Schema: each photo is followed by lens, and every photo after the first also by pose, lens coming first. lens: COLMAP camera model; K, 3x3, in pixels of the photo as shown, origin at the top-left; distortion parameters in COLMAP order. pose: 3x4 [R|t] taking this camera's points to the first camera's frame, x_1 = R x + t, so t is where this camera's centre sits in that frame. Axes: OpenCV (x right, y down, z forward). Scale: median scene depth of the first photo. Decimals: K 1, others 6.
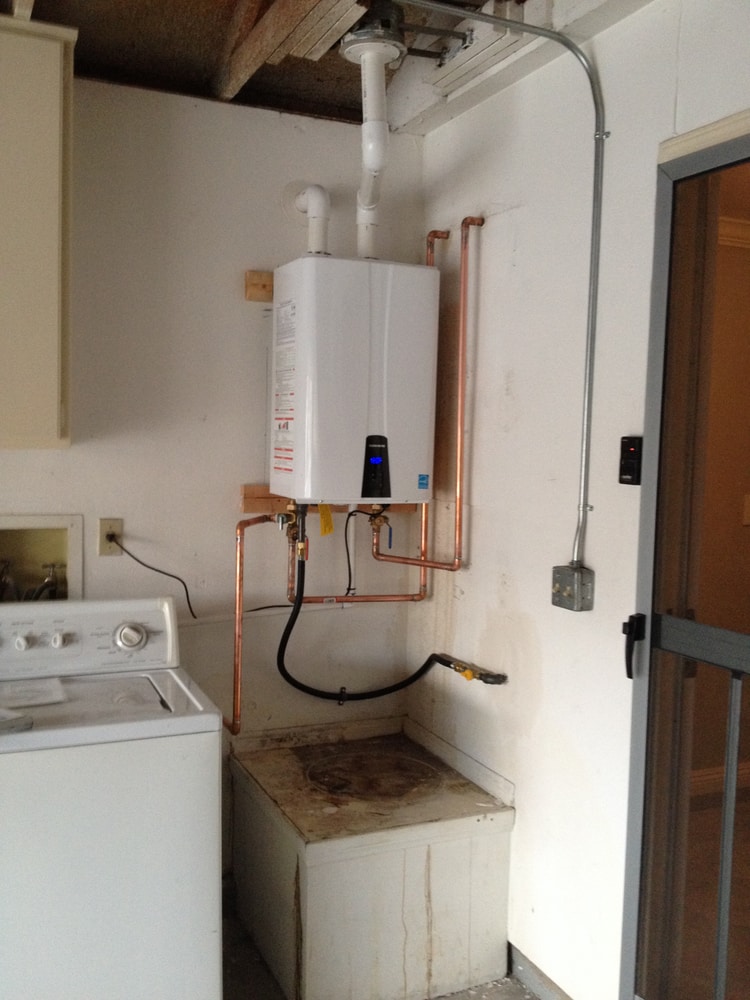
lens RADIAL K [[946.8, 0, 375.0], [0, 946.8, 500.0], [0, 0, 1]] dist [0.137929, -0.292450]
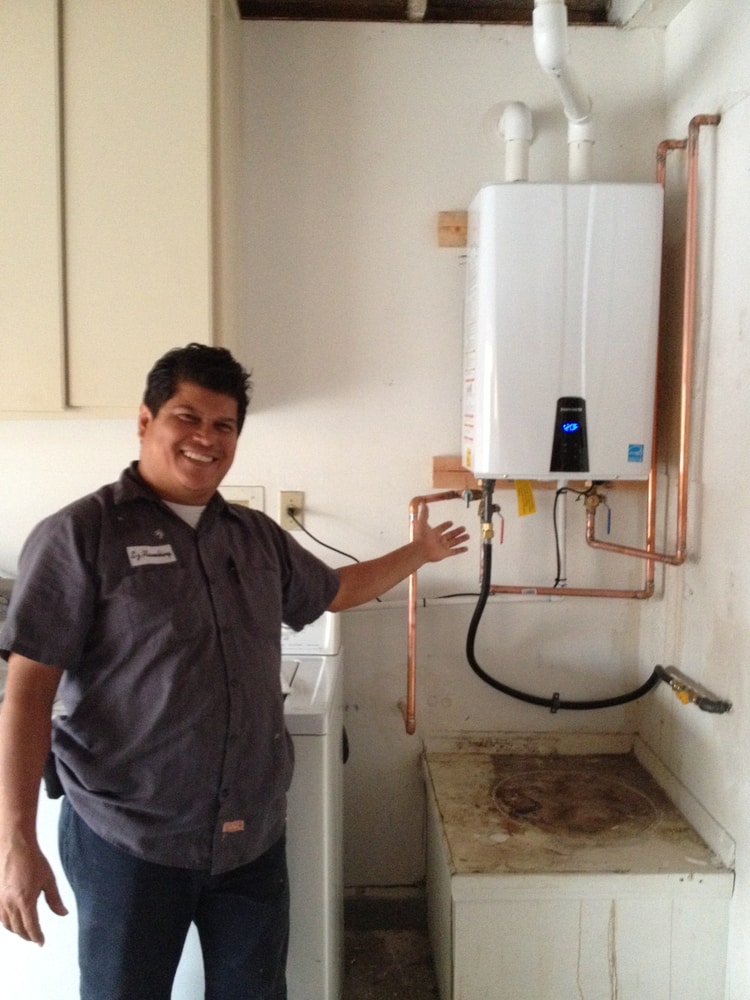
lens RADIAL K [[946.8, 0, 375.0], [0, 946.8, 500.0], [0, 0, 1]] dist [0.137929, -0.292450]
pose [[0.924165, 0.022406, -0.381336, 0.154064], [-0.012469, 0.999516, 0.028509, 0.000061], [0.381790, -0.021593, 0.923997, 0.157493]]
